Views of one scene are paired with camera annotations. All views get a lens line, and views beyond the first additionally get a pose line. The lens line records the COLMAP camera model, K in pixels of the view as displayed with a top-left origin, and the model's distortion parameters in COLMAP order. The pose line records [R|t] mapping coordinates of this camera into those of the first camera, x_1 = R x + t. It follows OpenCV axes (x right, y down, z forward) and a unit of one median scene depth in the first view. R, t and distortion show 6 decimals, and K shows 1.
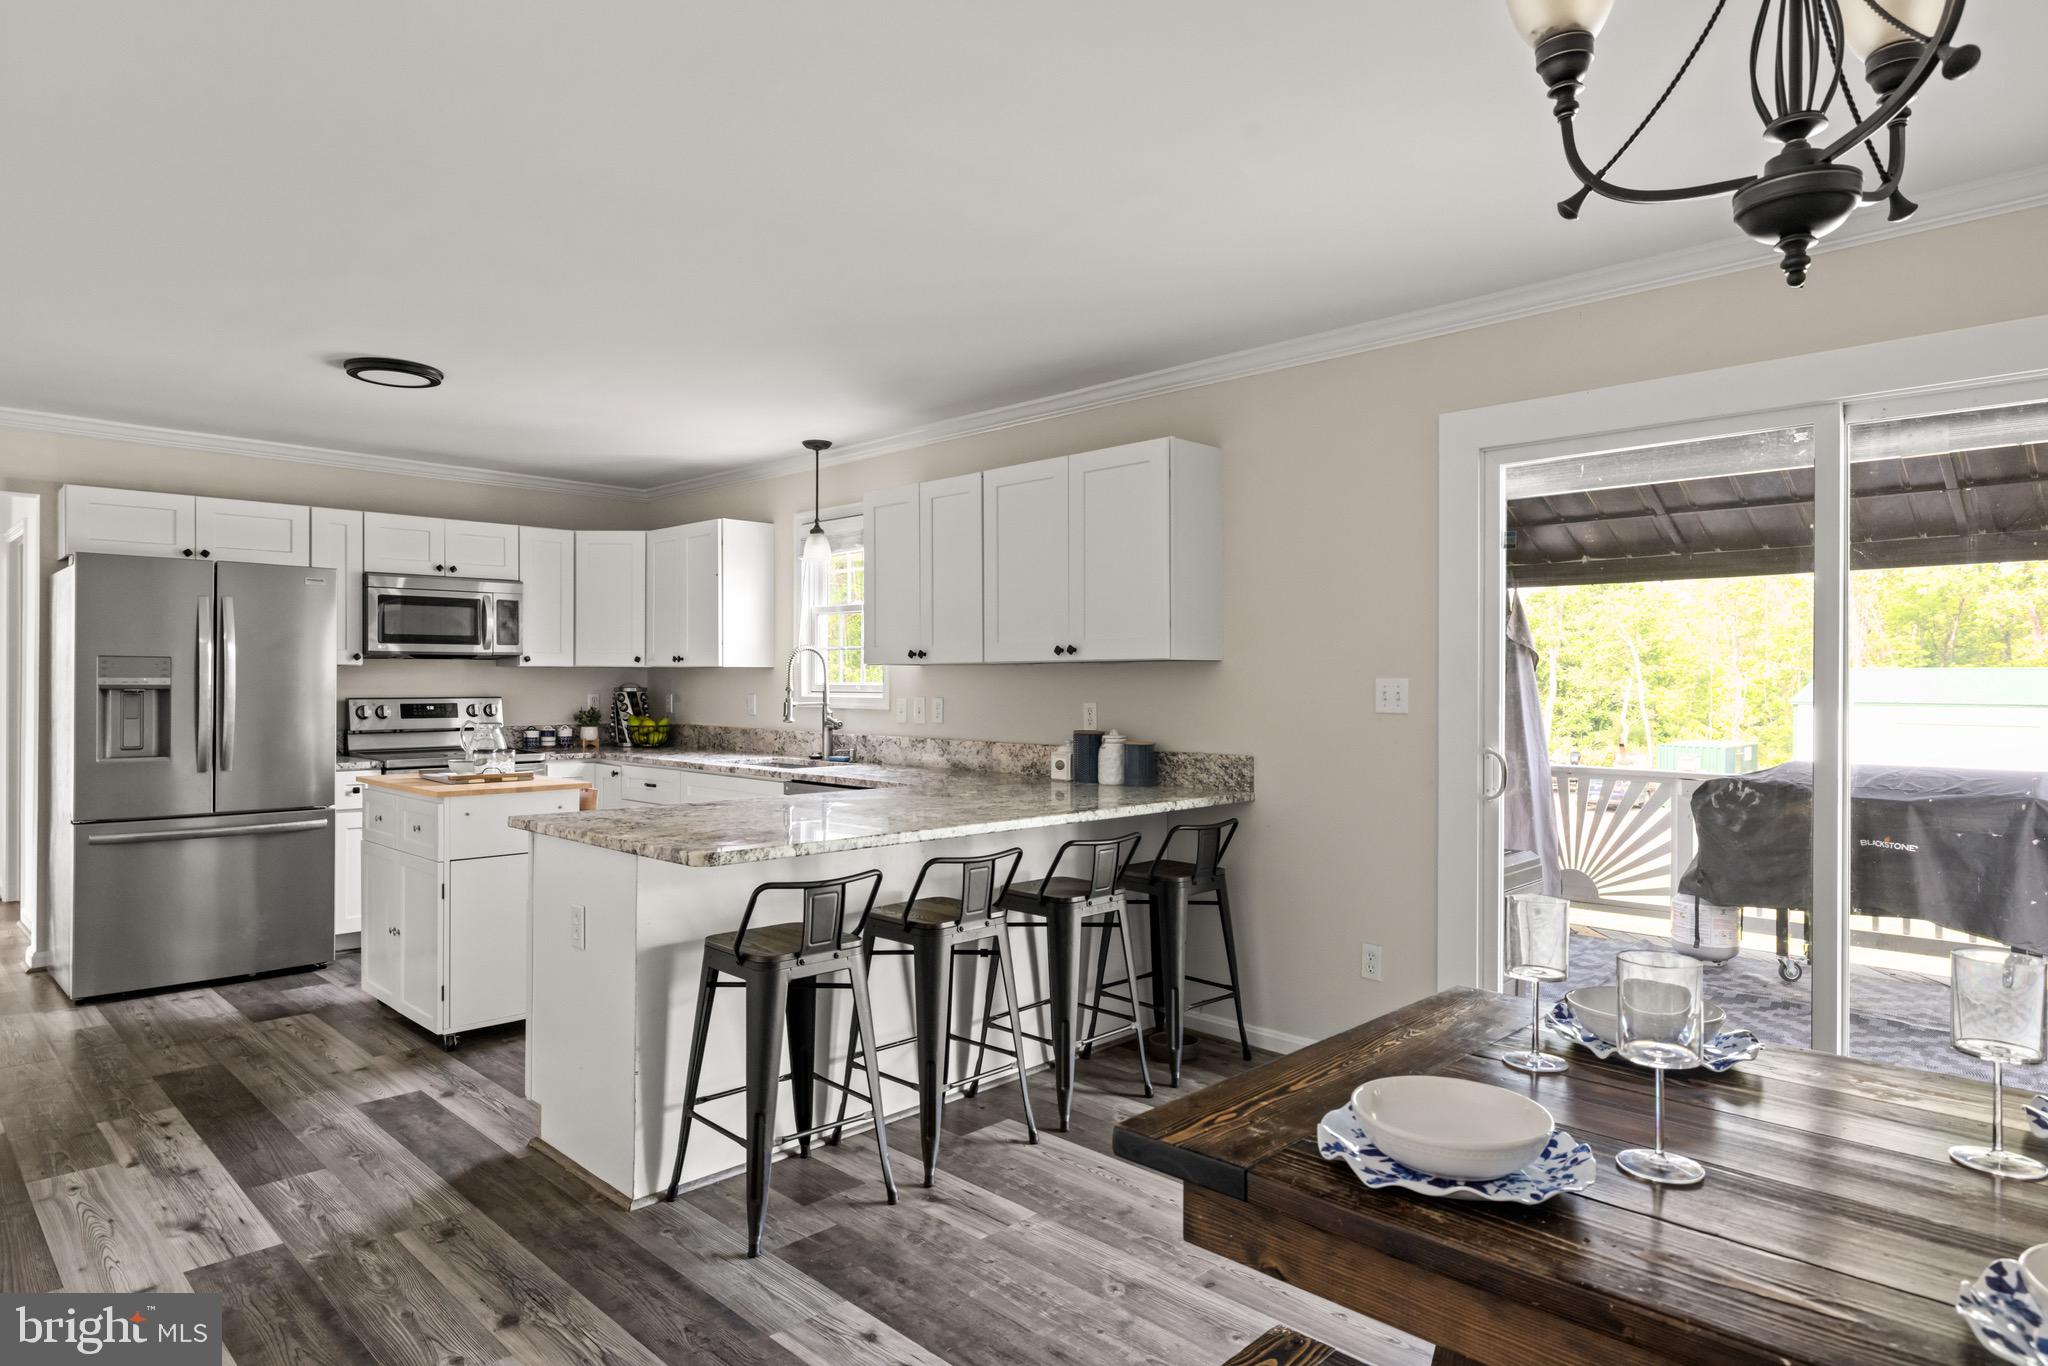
lens RADIAL K [[1192.9, 0, 1023.0], [0, 1192.9, 696.0], [0, 0, 1]] dist [0.000161, 0.000298]
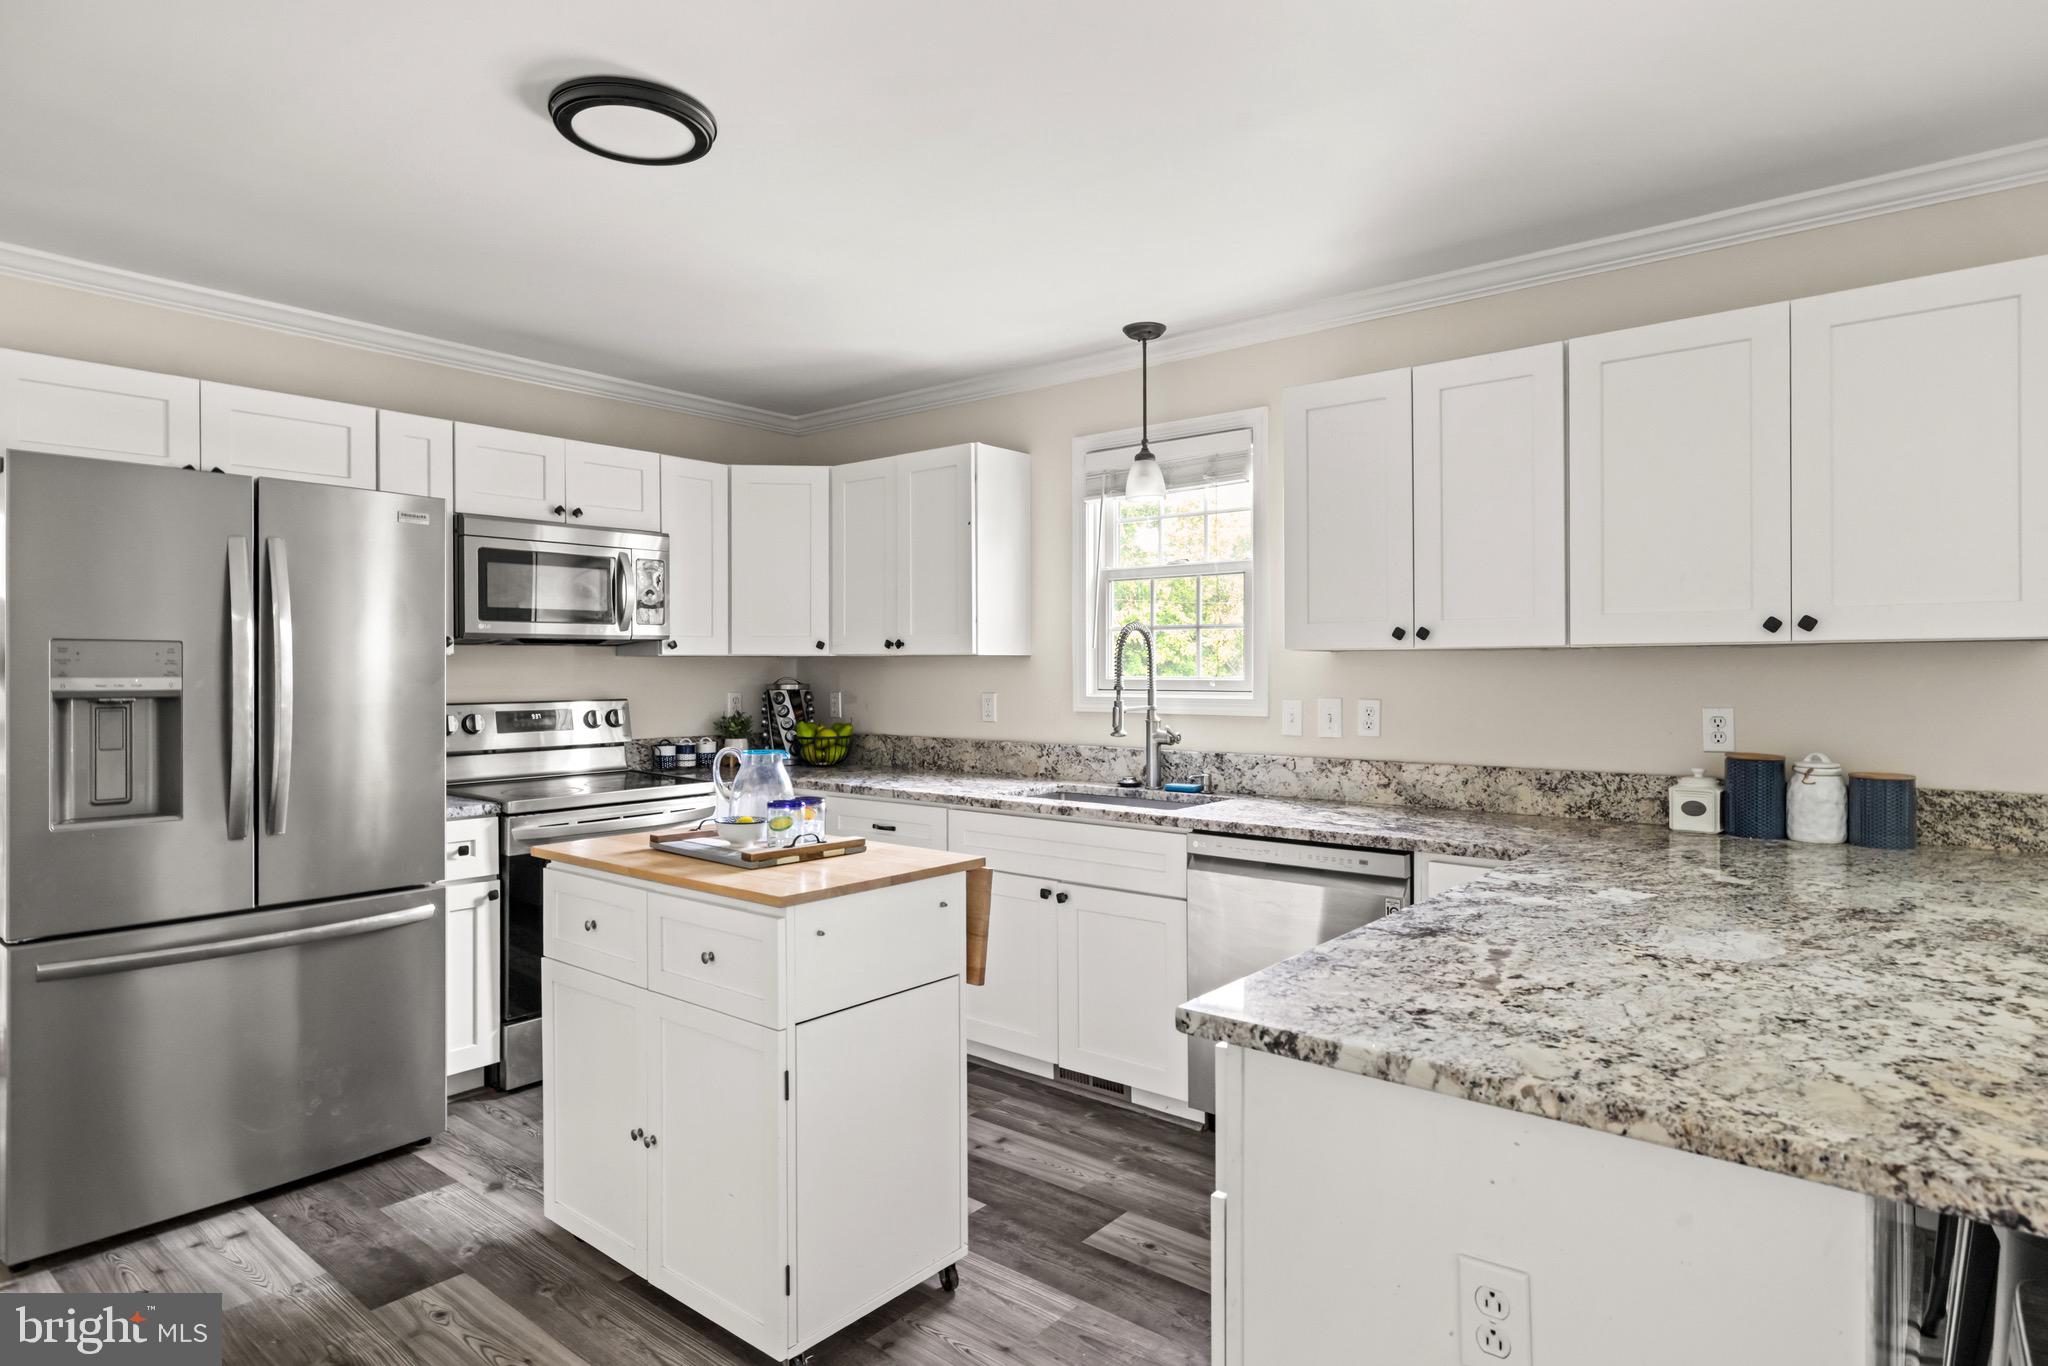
lens RADIAL K [[1146.9, 0, 1024.0], [0, 1146.9, 683.0], [0, 0, 1]] dist [-0.000426, -0.000379]
pose [[0.995941, -0.006310, 0.089784, -0.298852], [0.006289, 0.999980, 0.000518, -0.008533], [-0.089786, 0.000049, 0.995961, 0.343703]]
